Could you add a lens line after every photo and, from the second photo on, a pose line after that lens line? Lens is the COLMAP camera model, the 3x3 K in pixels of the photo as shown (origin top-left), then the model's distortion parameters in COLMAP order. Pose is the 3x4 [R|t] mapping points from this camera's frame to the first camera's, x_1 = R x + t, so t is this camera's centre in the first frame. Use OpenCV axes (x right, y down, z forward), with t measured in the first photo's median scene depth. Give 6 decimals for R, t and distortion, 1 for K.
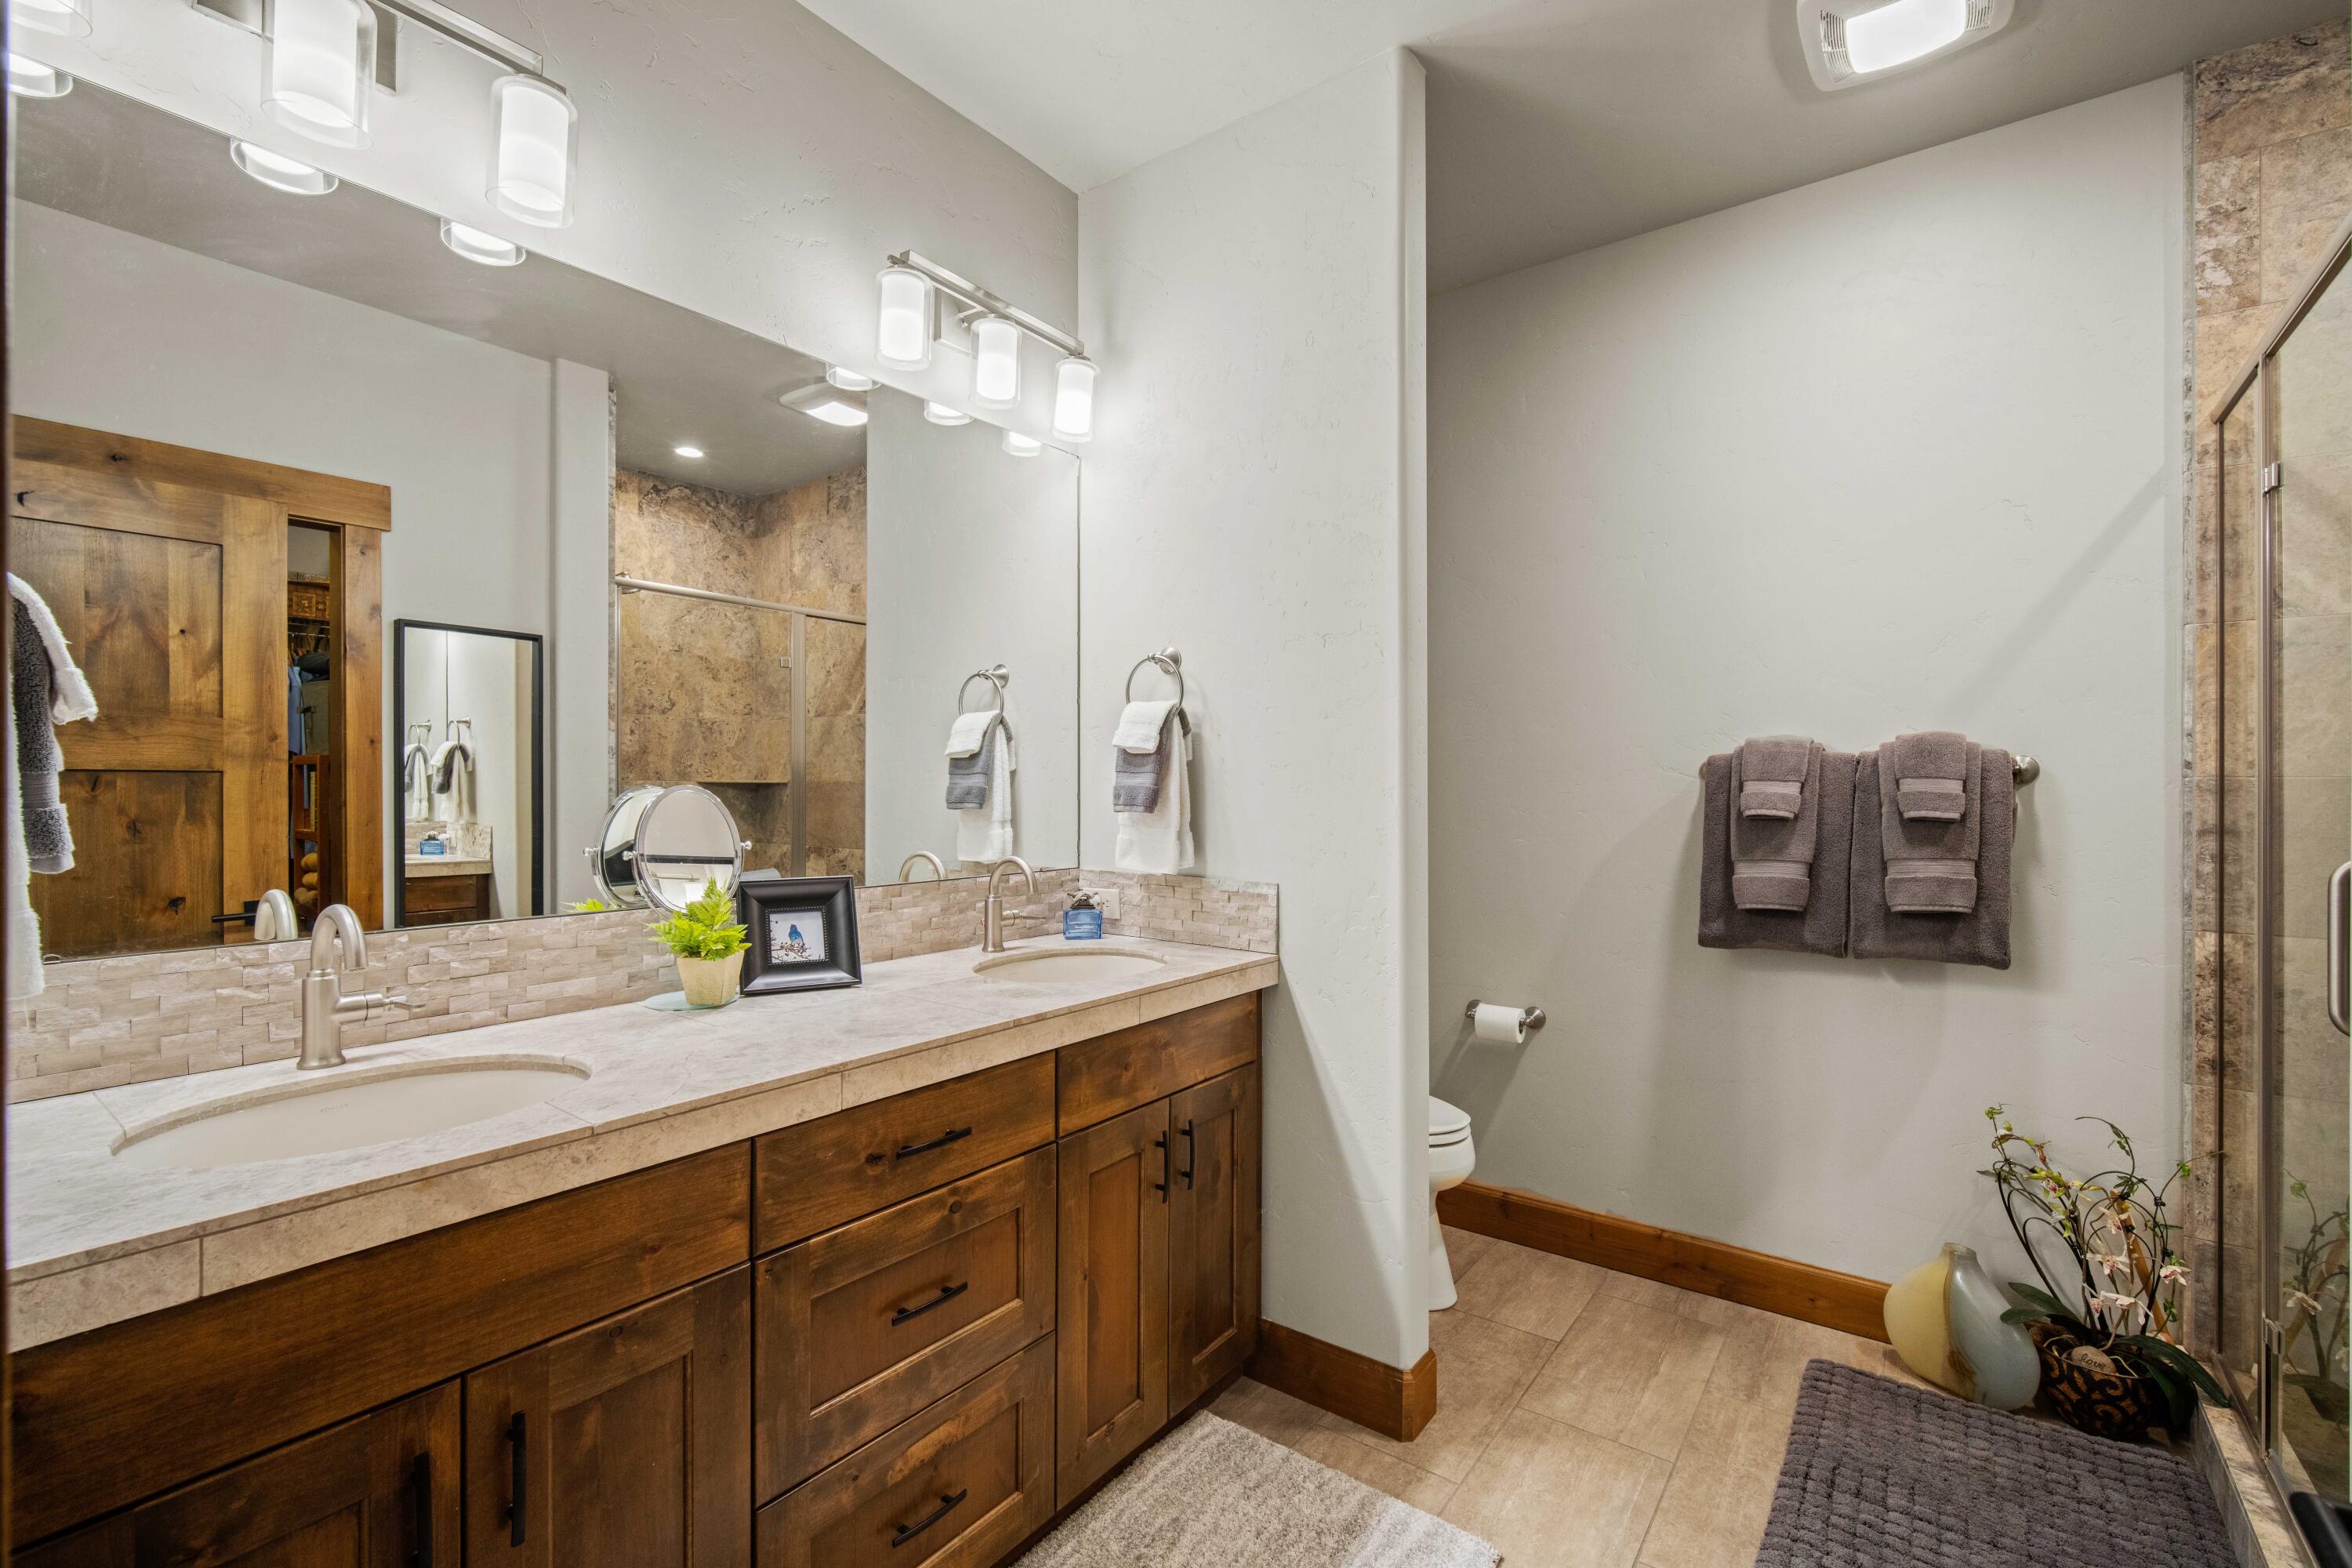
lens RADIAL K [[1024.0, 0, 1172.0], [0, 1024.0, 783.3], [0, 0, 1]] dist [-0.003776, -0.000319]
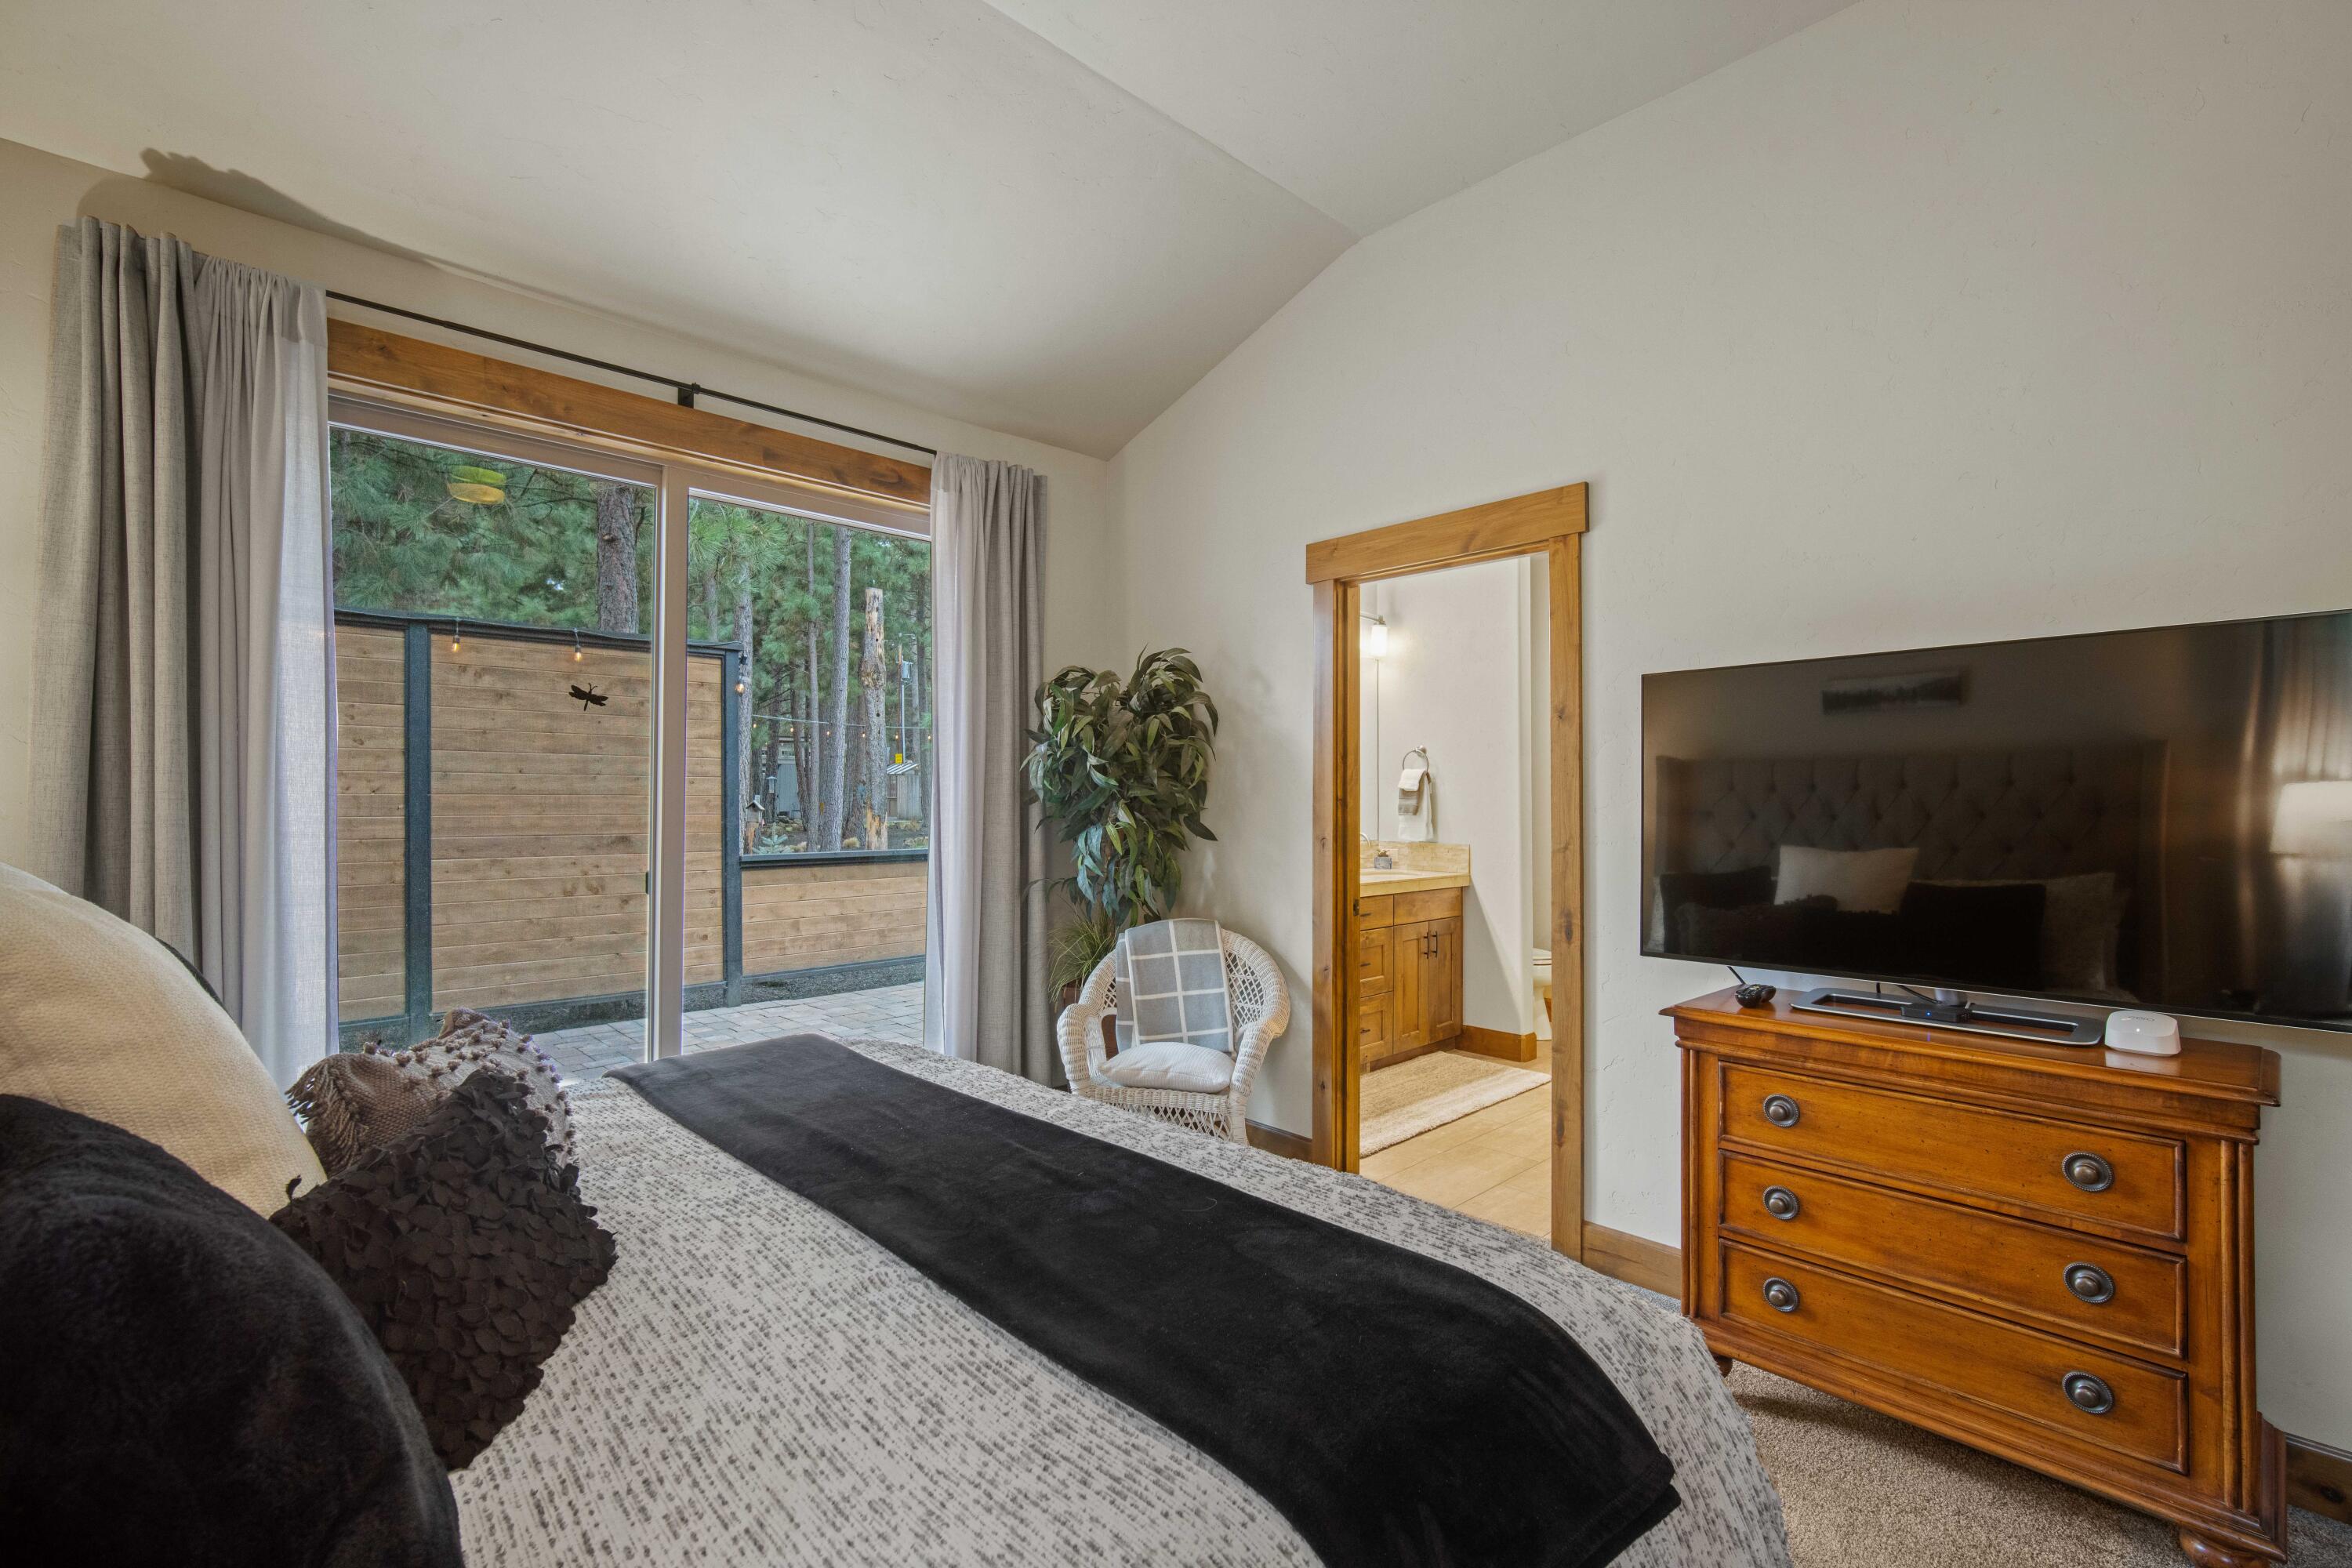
lens RADIAL K [[1024.0, 0, 1172.0], [0, 1024.0, 783.3], [0, 0, 1]] dist [-0.003776, -0.000319]
pose [[0.986019, -0.002219, -0.166615, -0.204831], [0.000409, 0.999941, -0.010898, -0.023968], [0.166630, 0.010677, 0.985962, -1.652056]]
